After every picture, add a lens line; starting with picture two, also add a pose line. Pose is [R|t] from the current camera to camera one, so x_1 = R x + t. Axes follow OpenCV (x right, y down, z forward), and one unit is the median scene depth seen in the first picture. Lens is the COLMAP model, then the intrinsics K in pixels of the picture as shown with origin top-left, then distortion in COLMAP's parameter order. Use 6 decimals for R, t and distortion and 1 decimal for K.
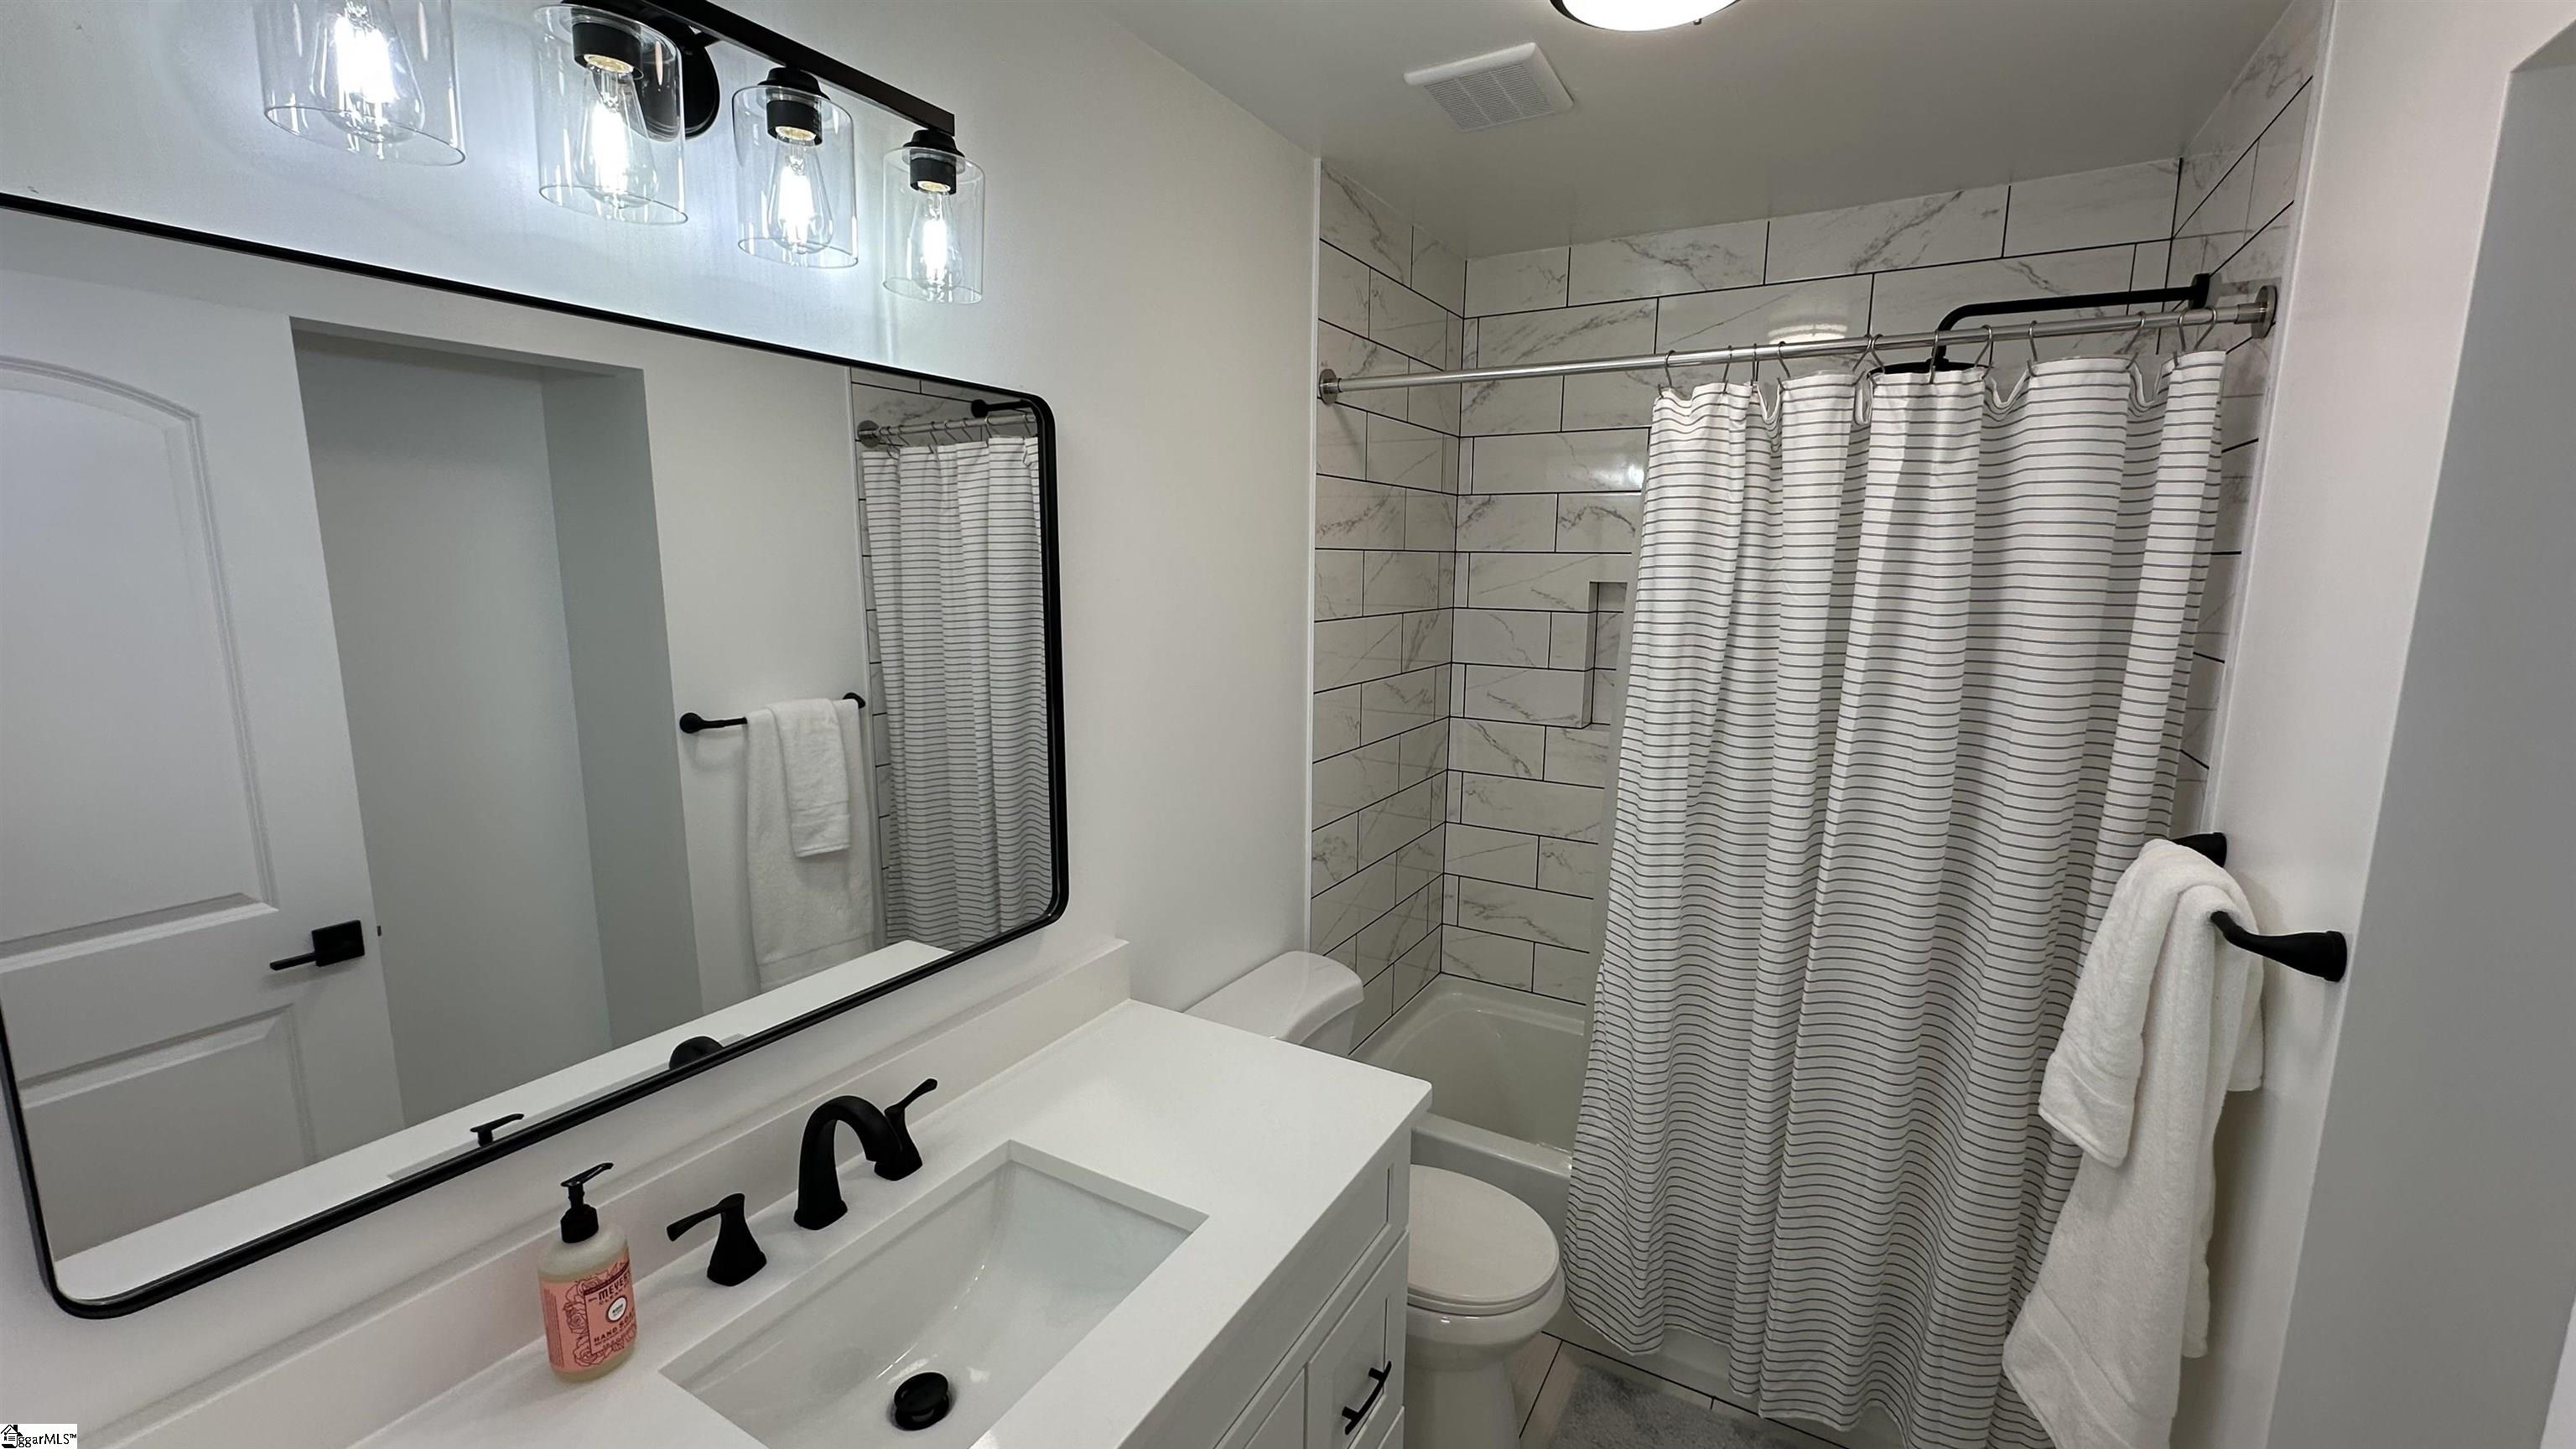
lens RADIAL K [[1025.6, 0, 1290.7], [0, 1025.6, 722.8], [0, 0, 1]] dist [-0.006961, 0.001880]
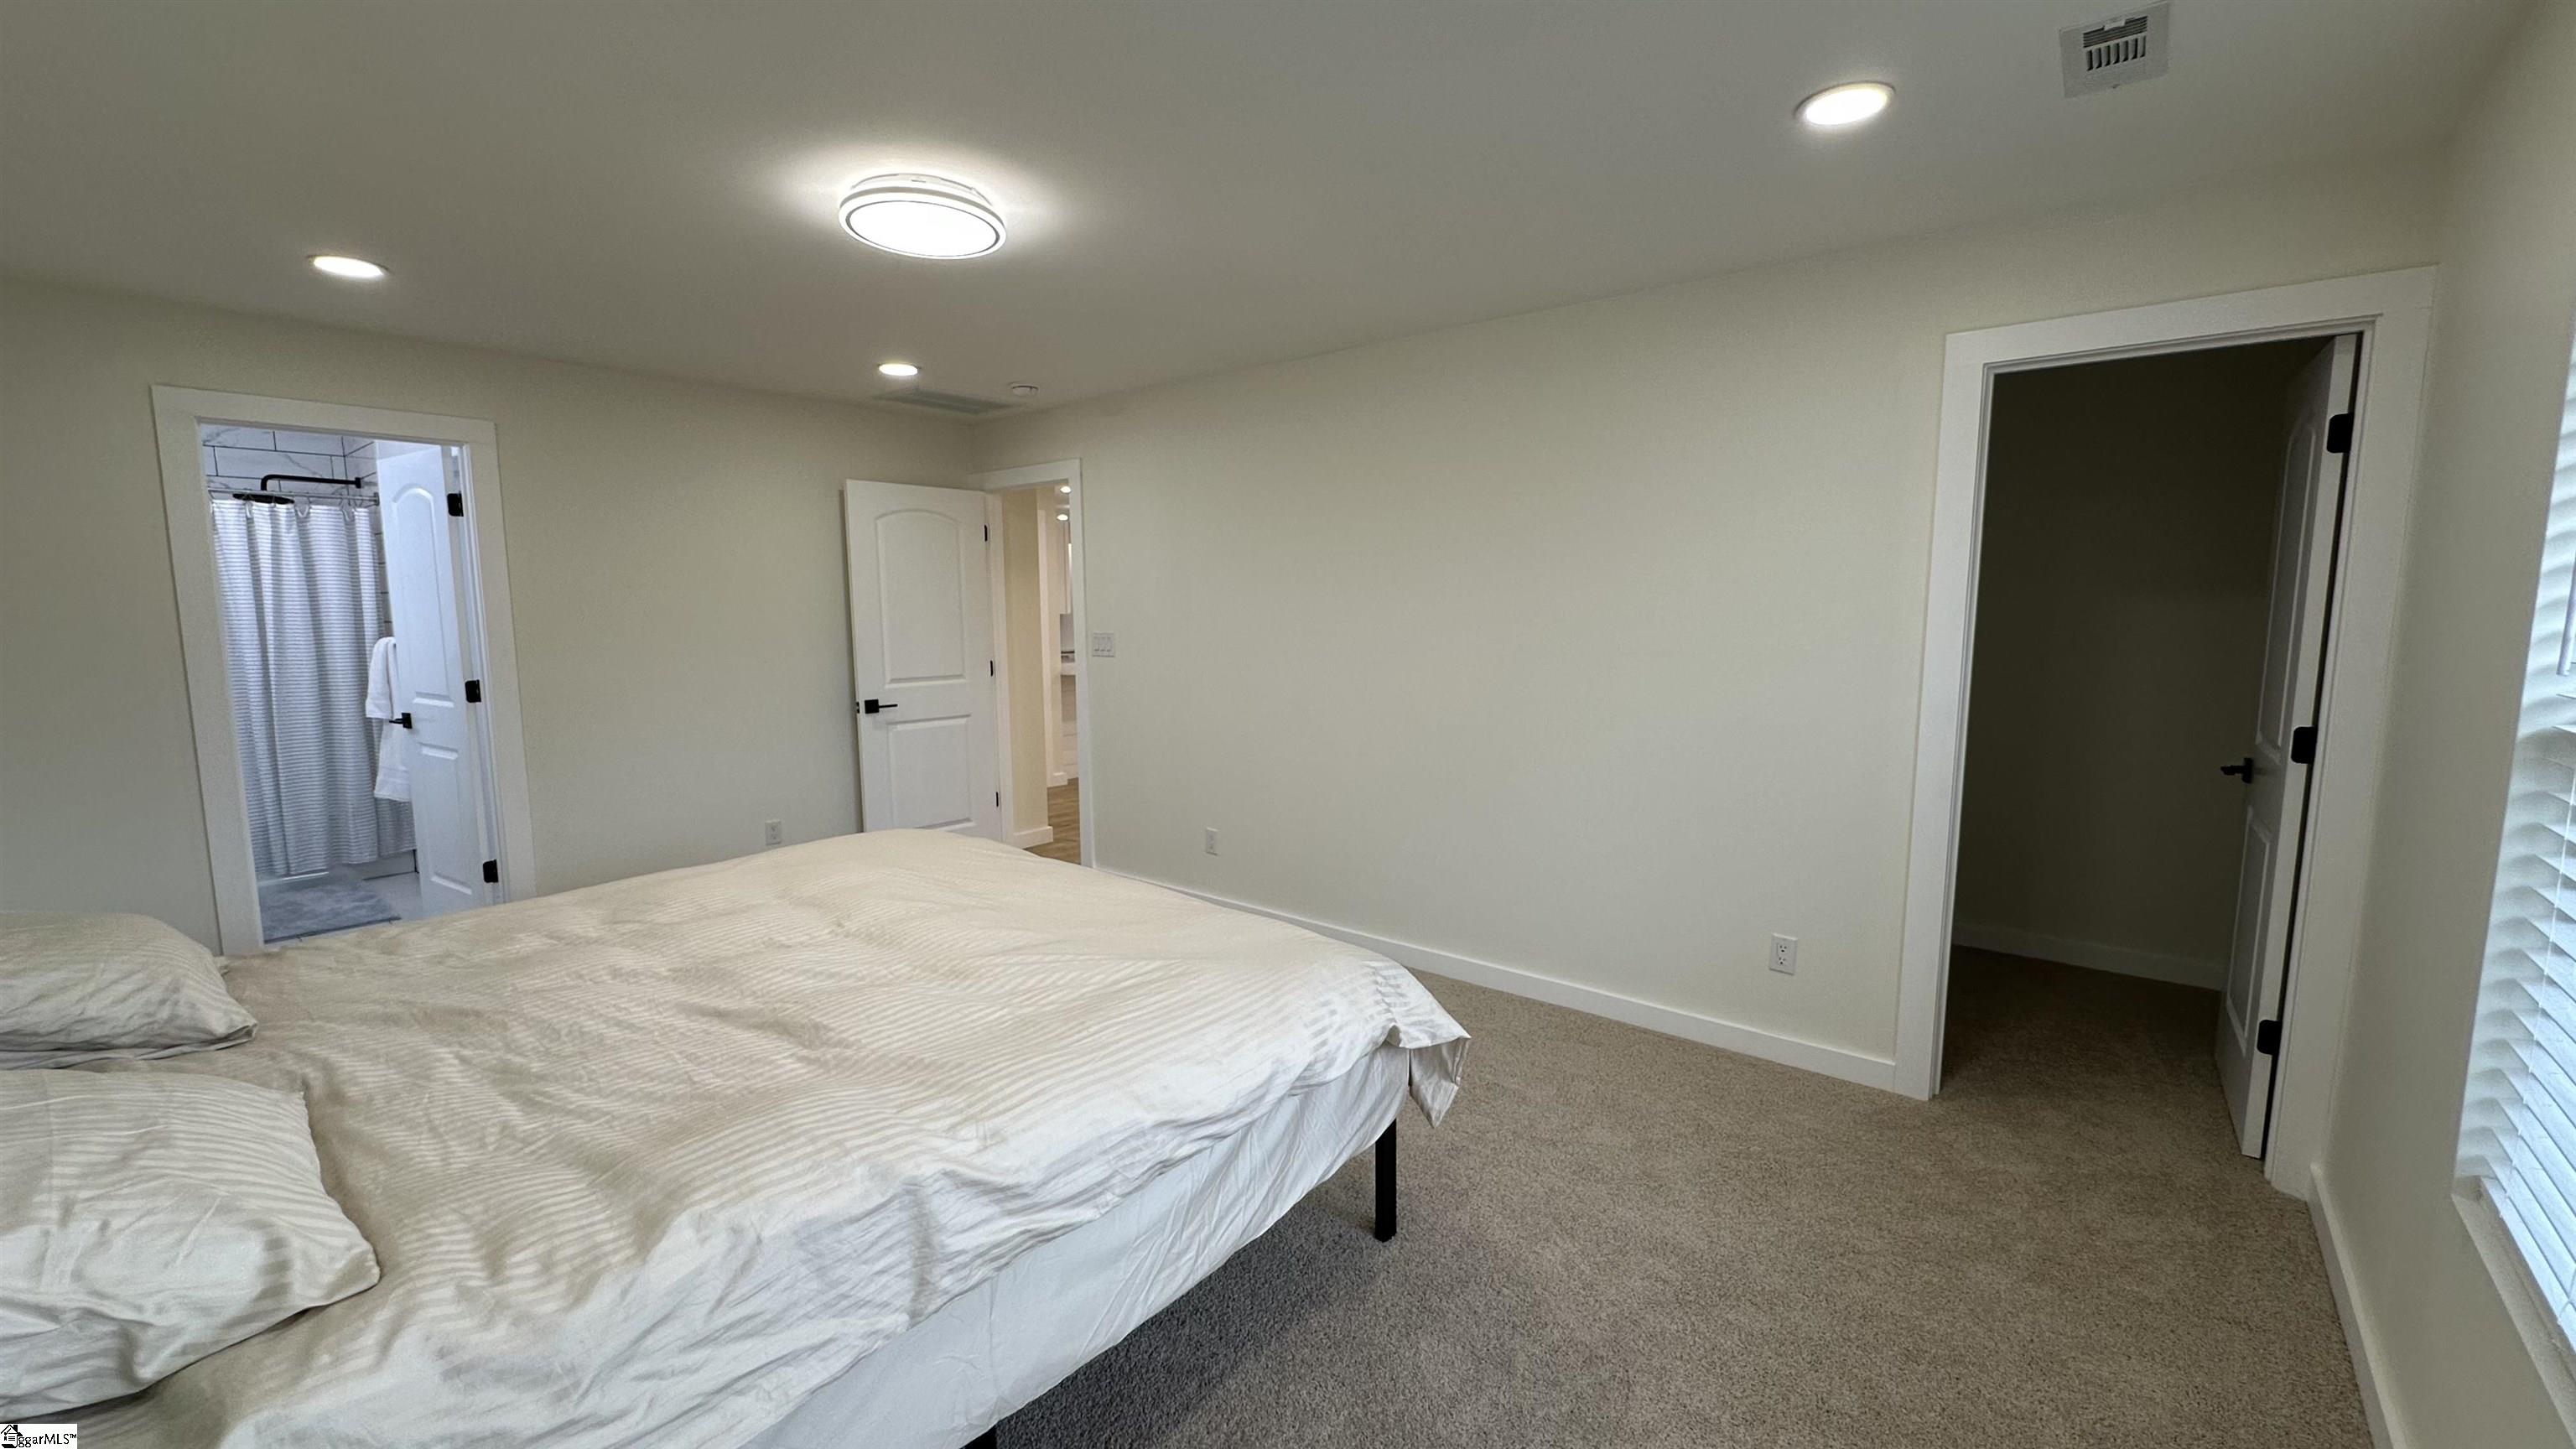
lens RADIAL K [[1025.6, 0, 1284.7], [0, 1025.6, 710.7], [0, 0, 1]] dist [-0.006961, 0.001880]
pose [[0.161489, -0.133522, 0.977800, -1.783566], [0.148137, 0.982859, 0.109747, 0.349287], [-0.975693, 0.127125, 0.178500, -2.212195]]
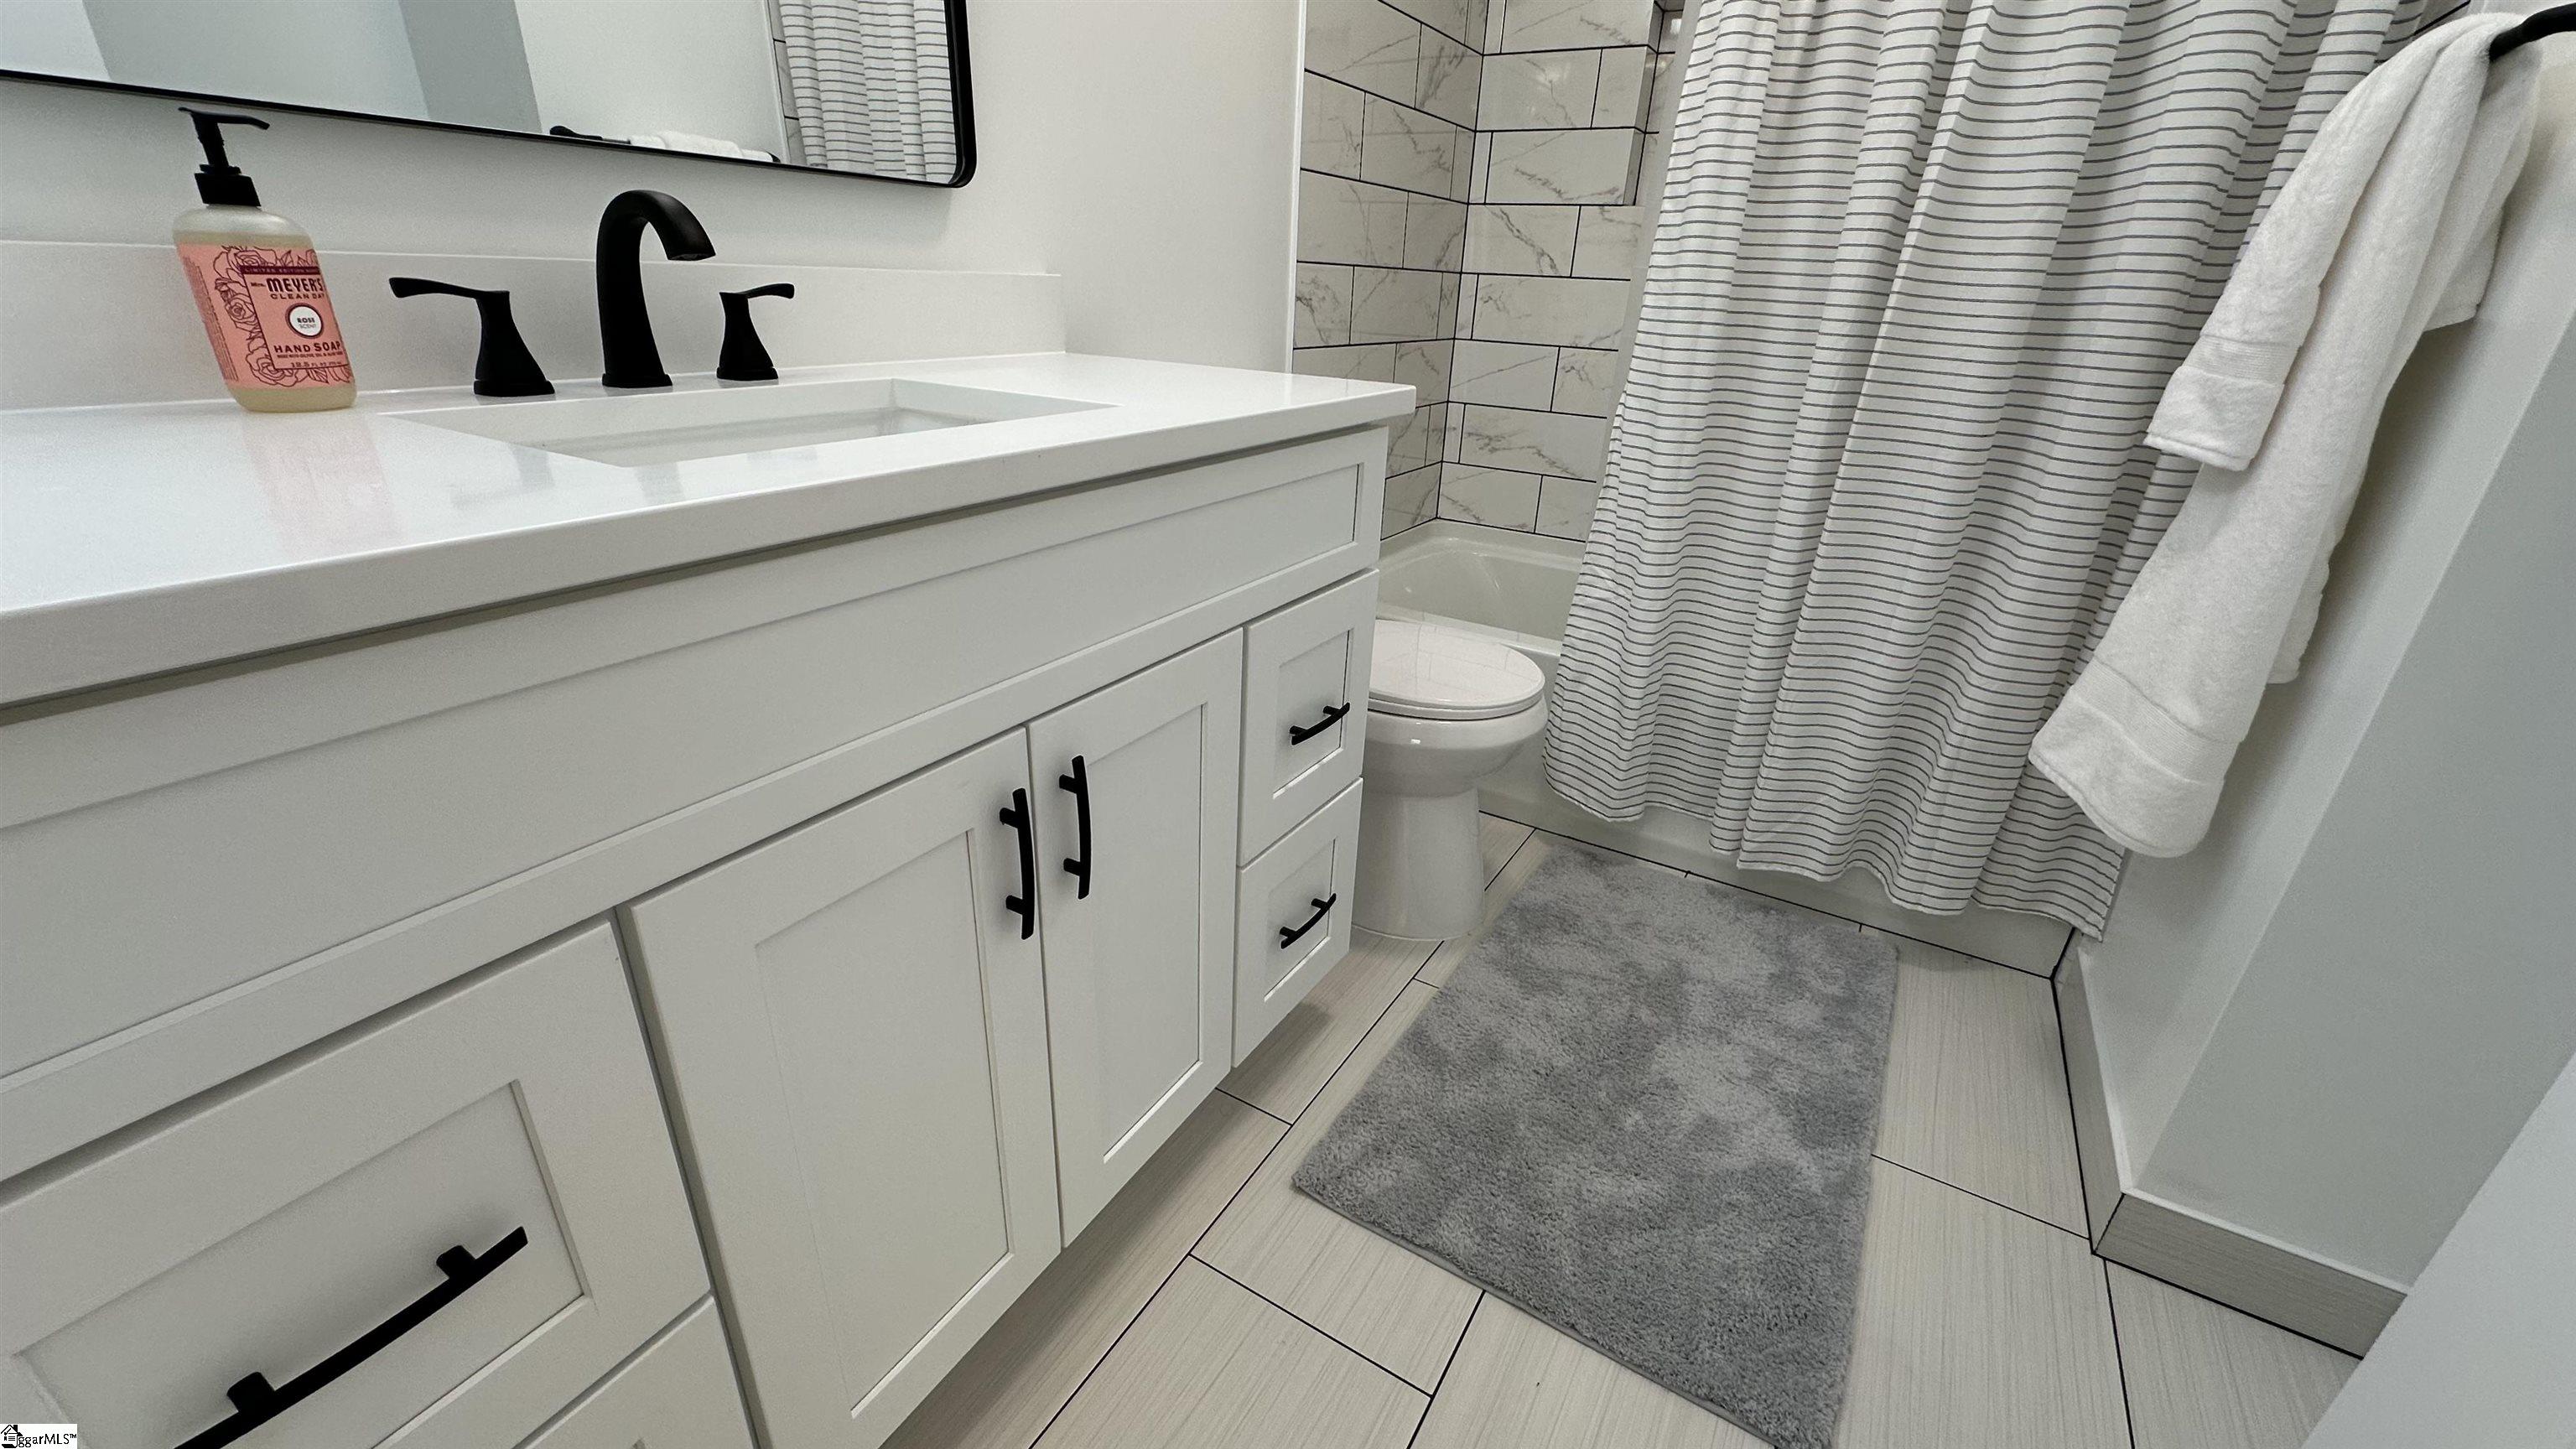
lens RADIAL K [[1025.6, 0, 1292.5], [0, 1025.6, 722.8], [0, 0, 1]] dist [-0.006961, 0.001880]
pose [[0.999307, 0.037108, 0.002778, 0.036721], [-0.036629, 0.967752, 0.249226, 0.332811], [0.006560, -0.249155, 0.968441, 0.107253]]
